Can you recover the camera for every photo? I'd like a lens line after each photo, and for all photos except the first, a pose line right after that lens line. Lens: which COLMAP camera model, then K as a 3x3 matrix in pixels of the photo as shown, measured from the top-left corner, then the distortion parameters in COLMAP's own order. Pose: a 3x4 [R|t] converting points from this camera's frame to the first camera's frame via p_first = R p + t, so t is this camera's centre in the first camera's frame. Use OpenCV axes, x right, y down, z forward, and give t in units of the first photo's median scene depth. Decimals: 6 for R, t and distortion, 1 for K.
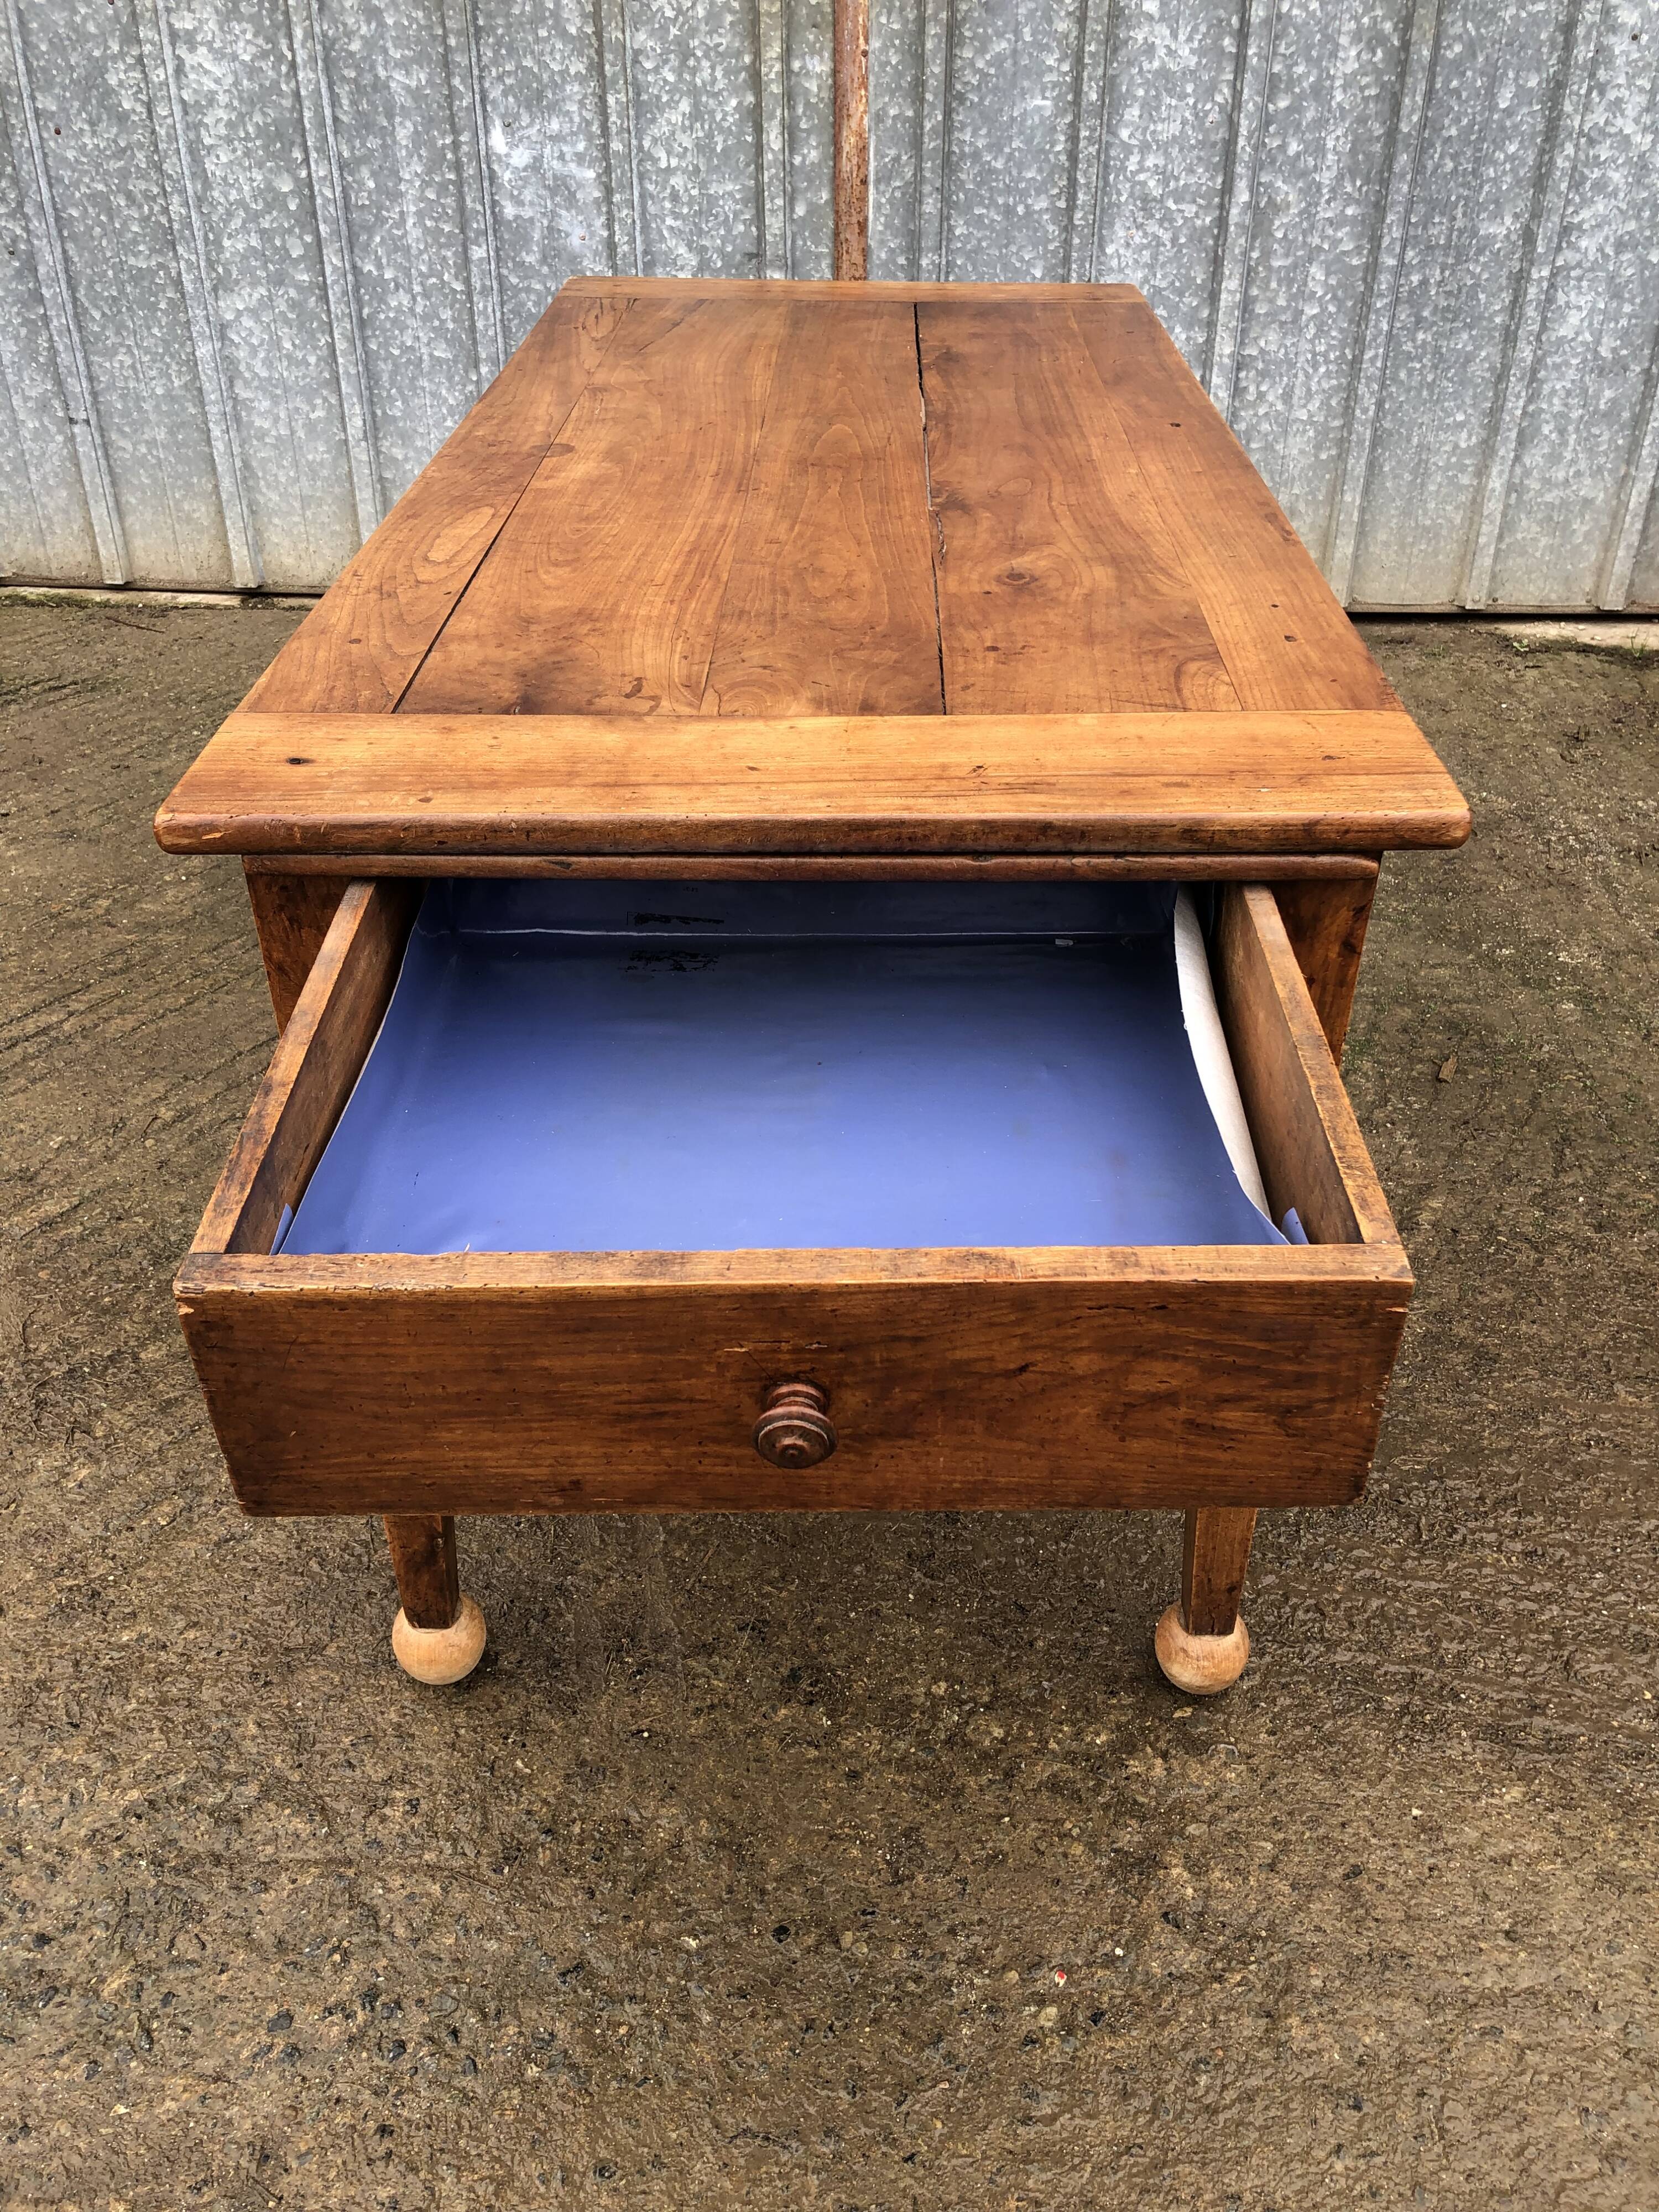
lens RADIAL K [[1802.9, 0, 848.4], [0, 1802.9, 1105.0], [0, 0, 1]] dist [0.026359, 0.001143]
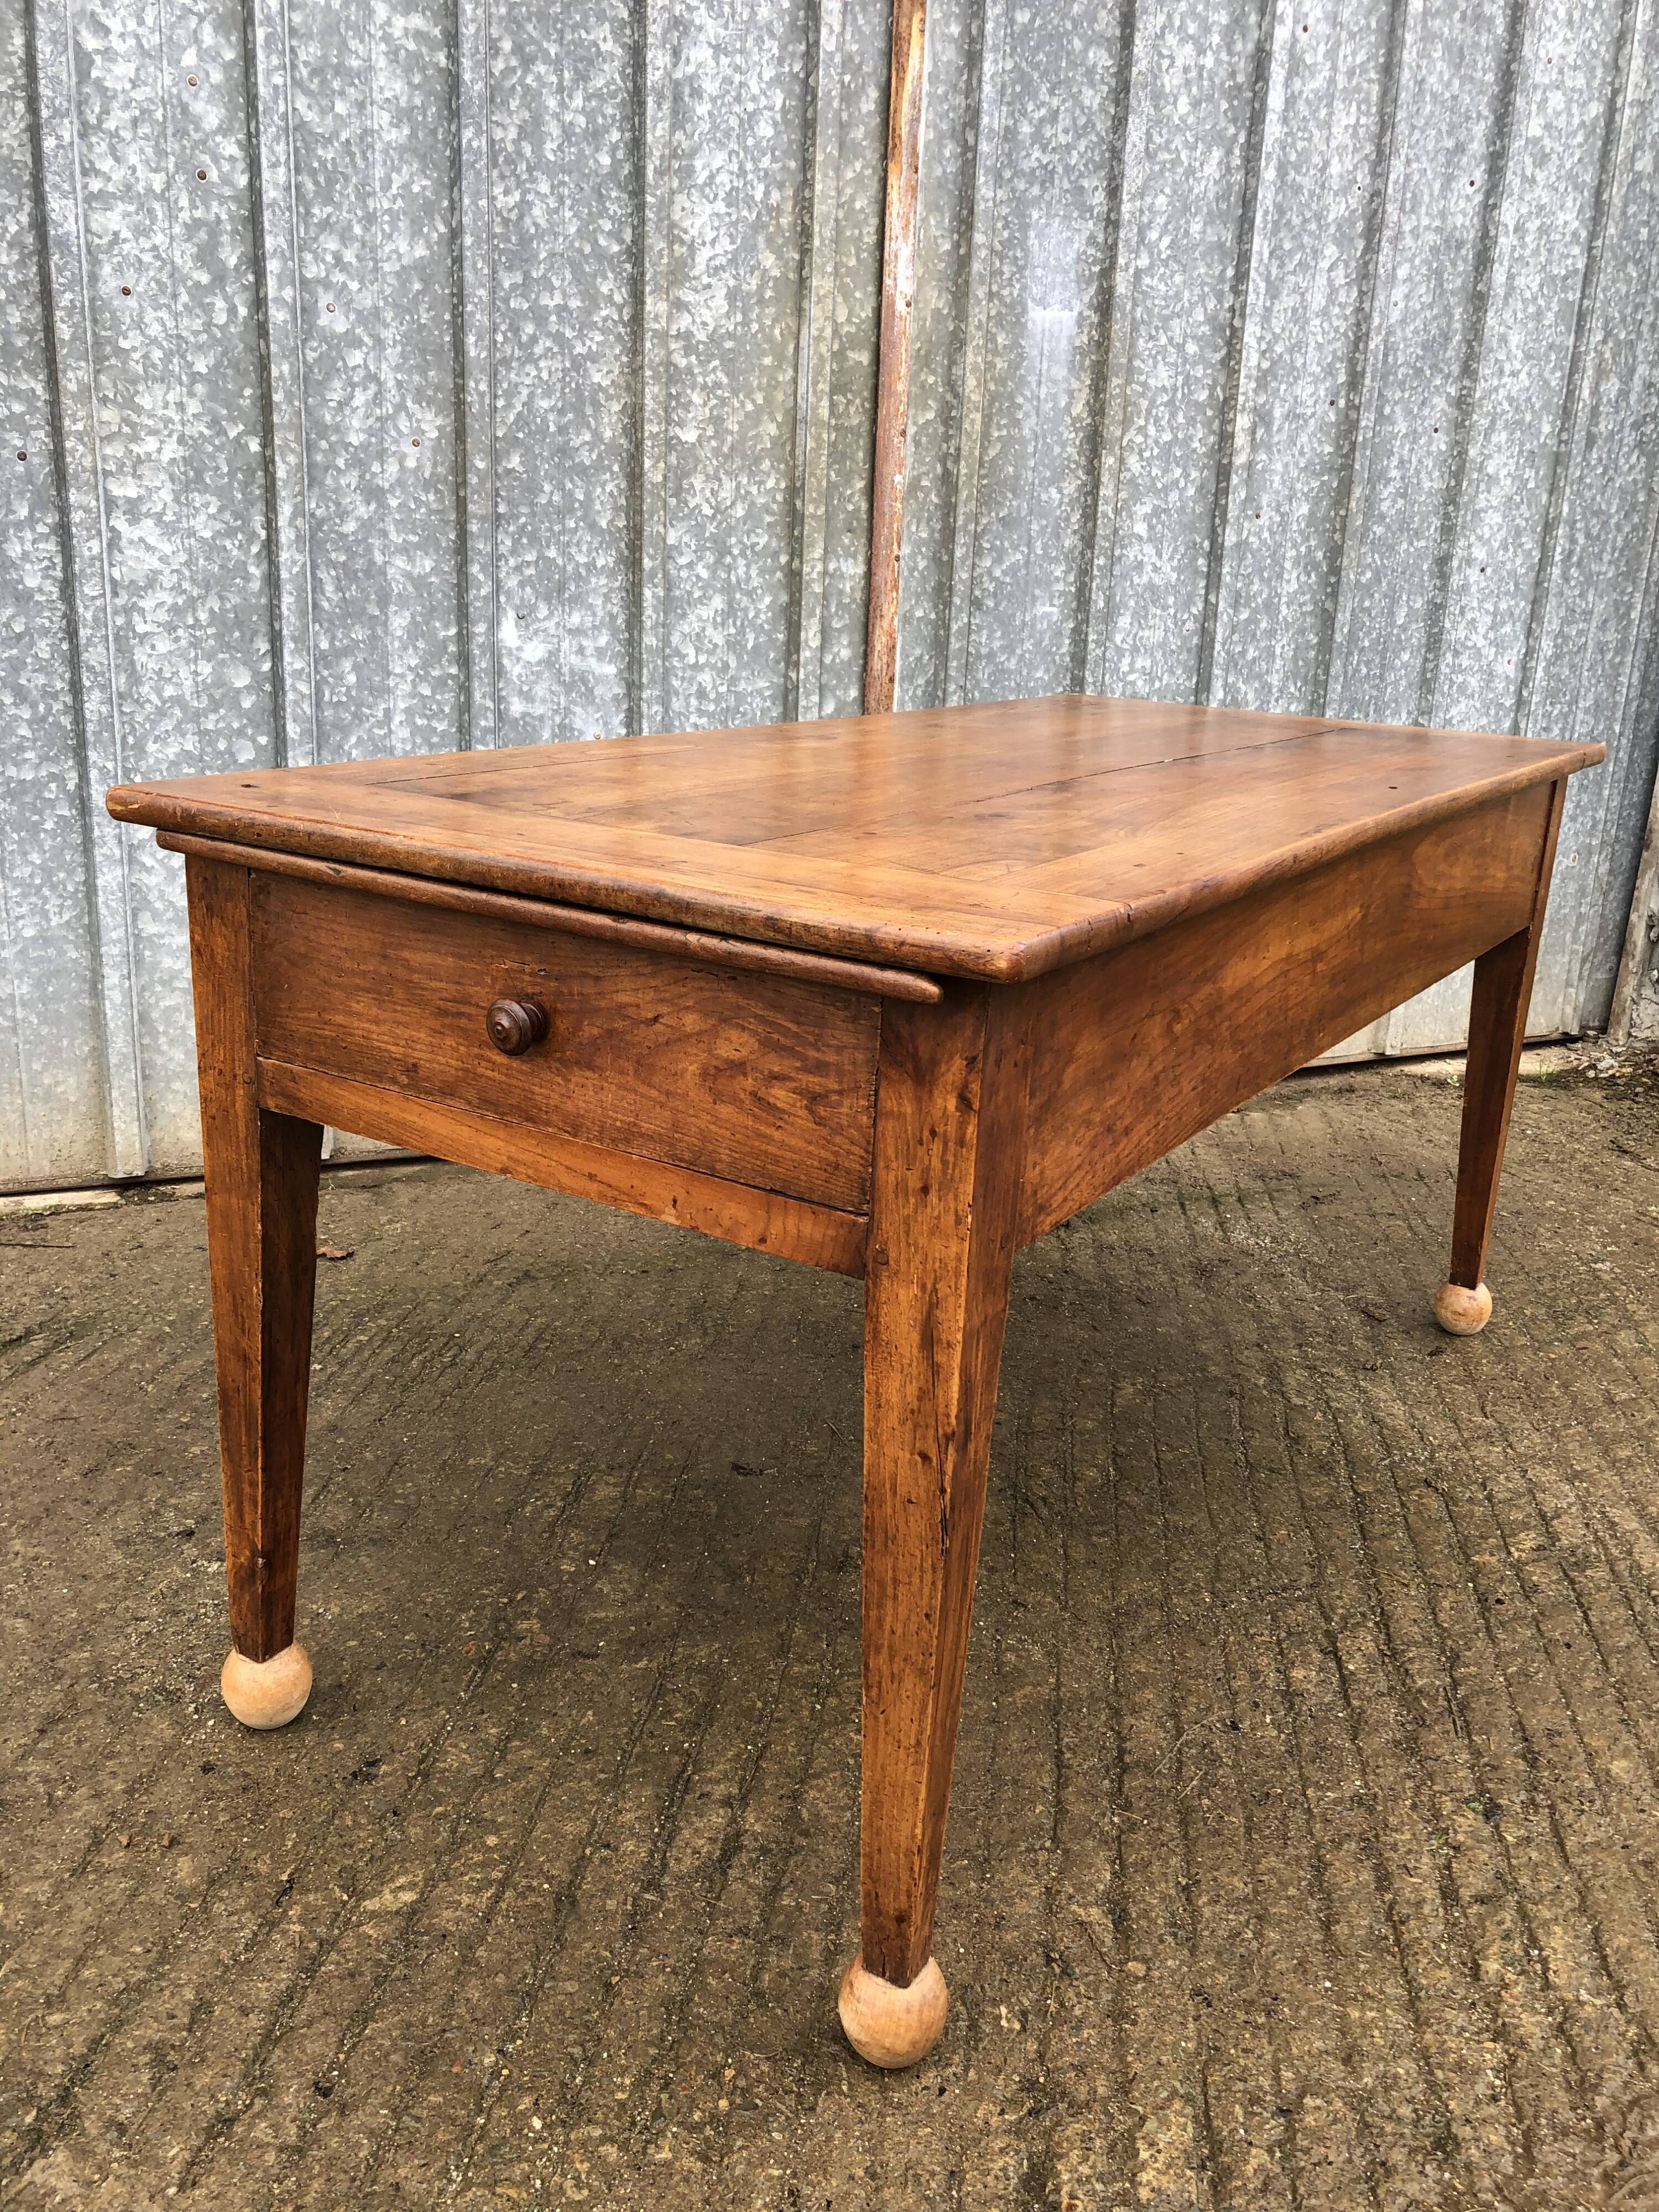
lens RADIAL K [[1811.0, 0, 847.9], [0, 1811.0, 1095.6], [0, 0, 1]] dist [0.024390, -0.017518]
pose [[0.875576, -0.099466, 0.472730, -0.482663], [0.229205, 0.946950, -0.225281, -0.095401], [-0.425244, 0.305602, 0.851924, 0.271835]]
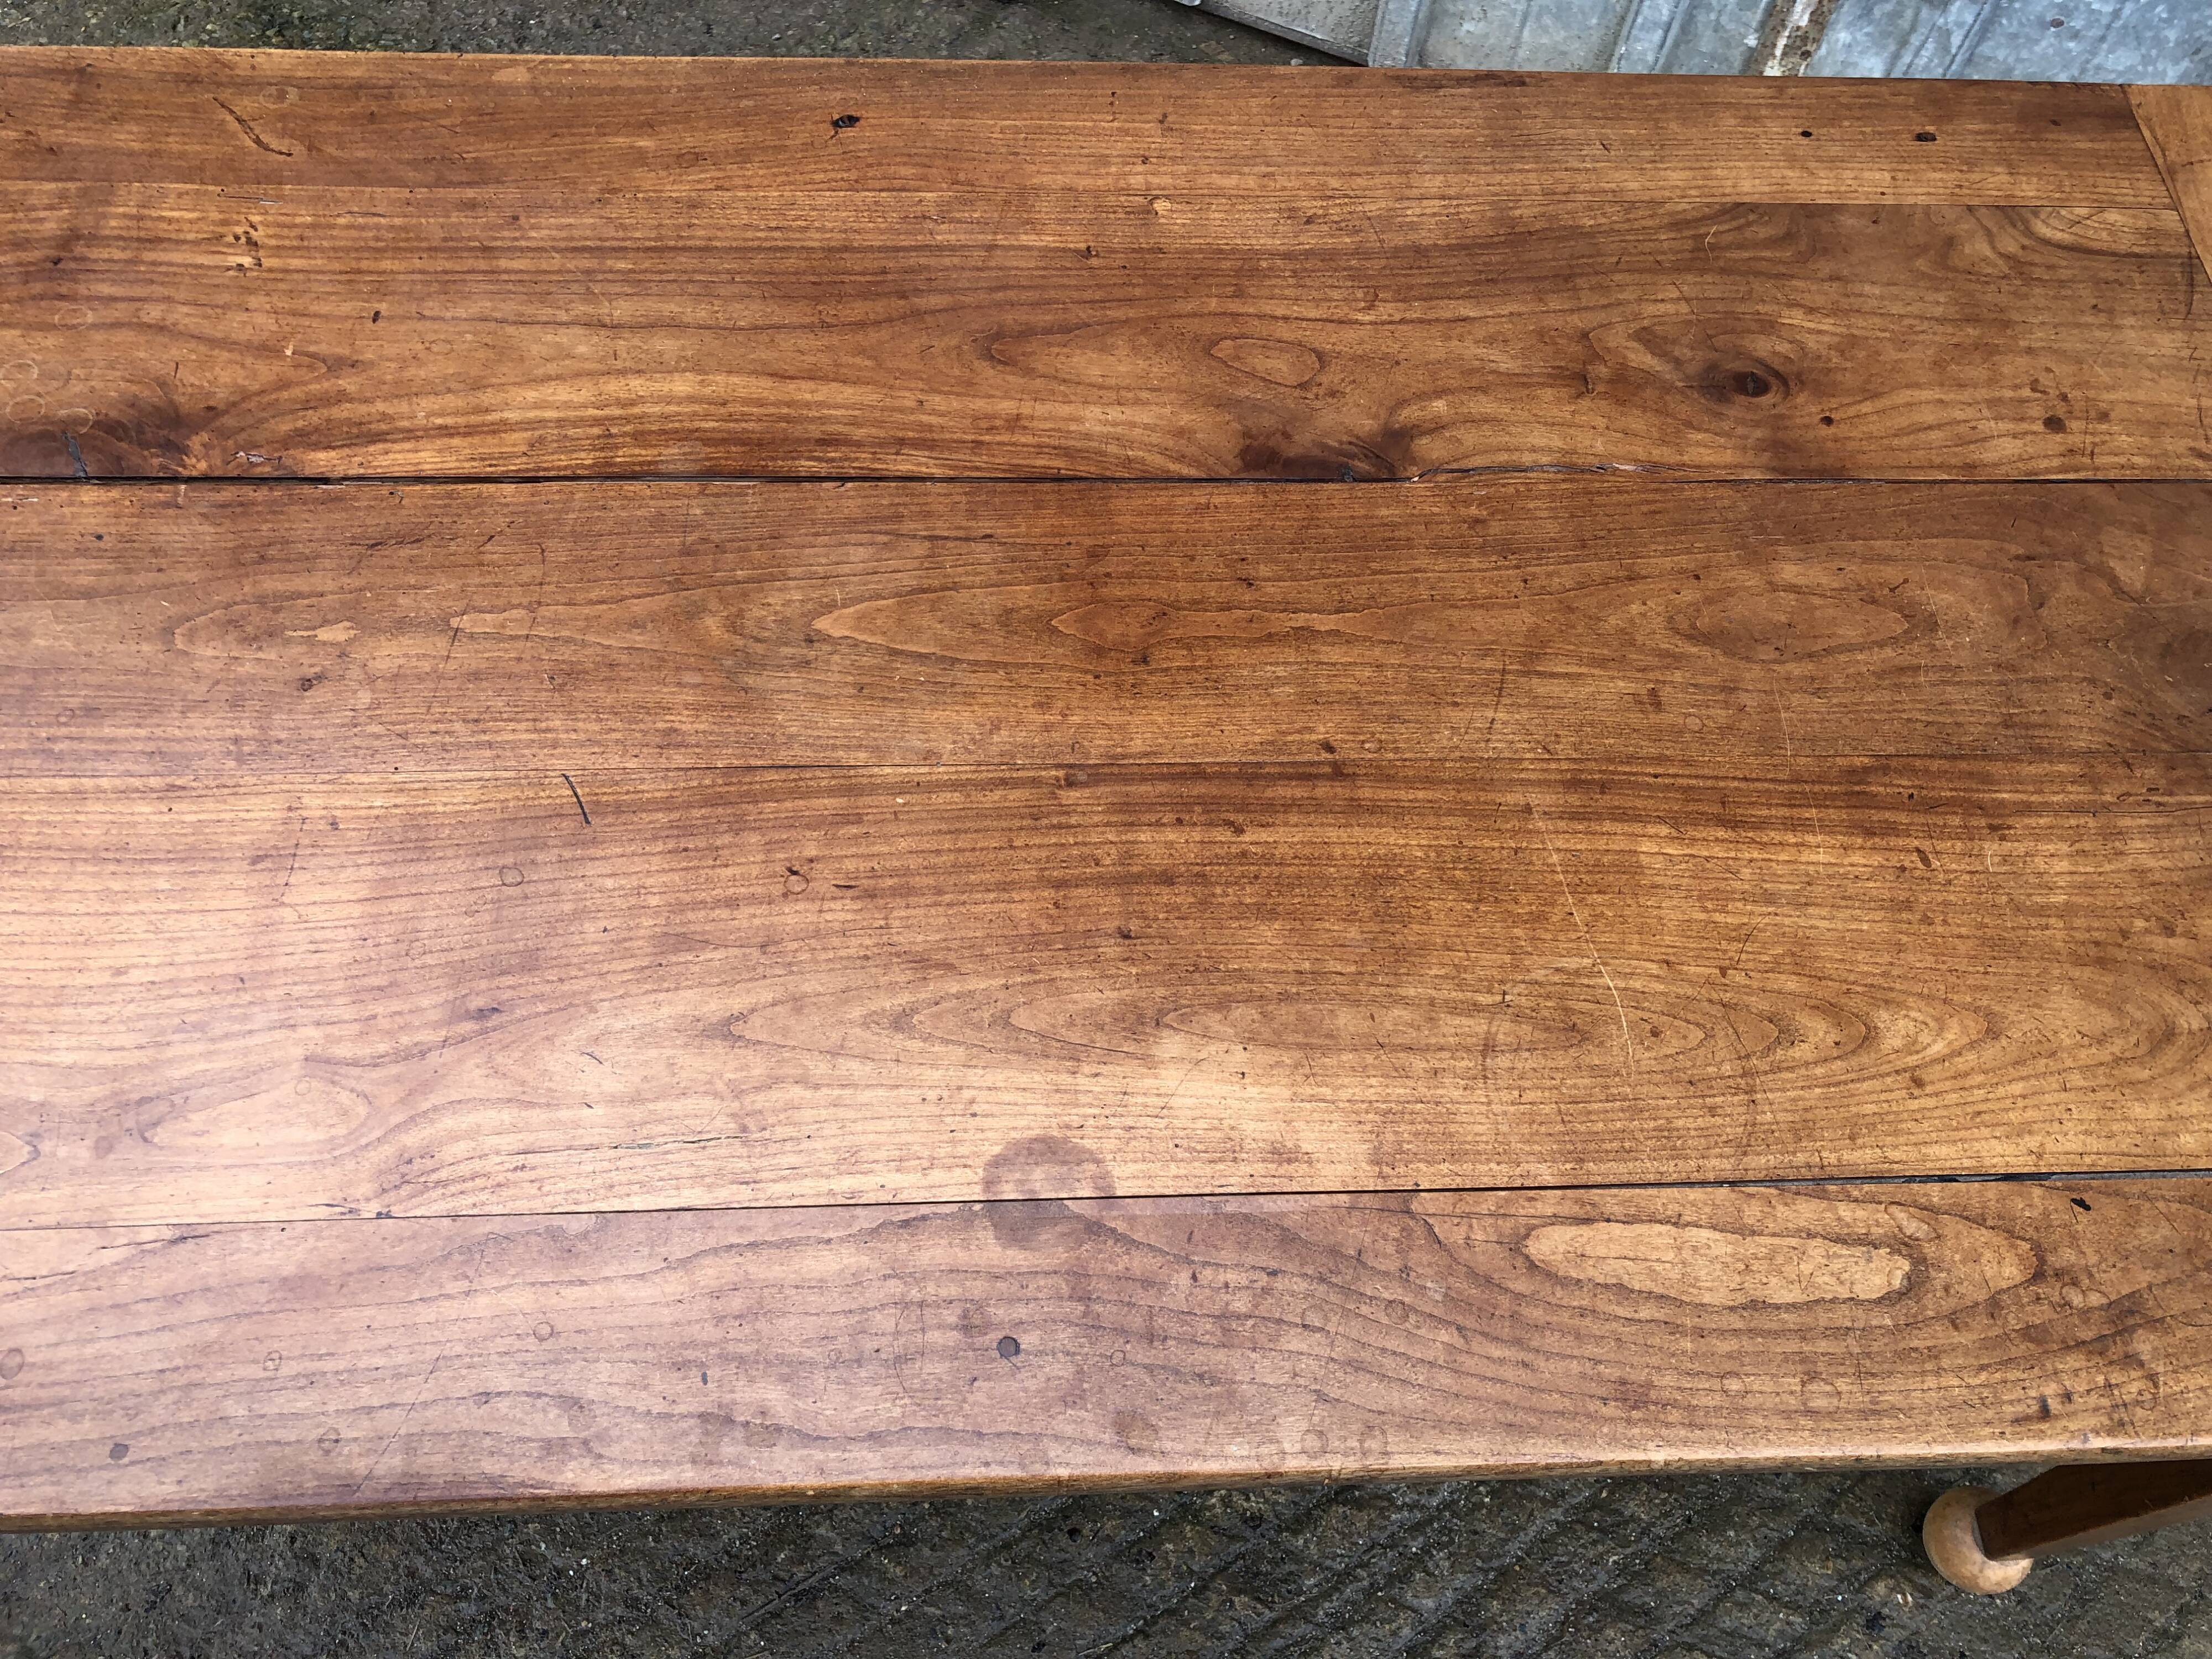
lens RADIAL K [[1811.0, 0, 1103.9], [0, 1811.0, 833.9], [0, 0, 1]] dist [0.024390, -0.017518]
pose [[-0.065671, -0.872054, 0.484984, -0.150034], [0.507265, 0.389368, 0.768814, -0.359905], [-0.859284, 0.296504, 0.416793, 0.406770]]
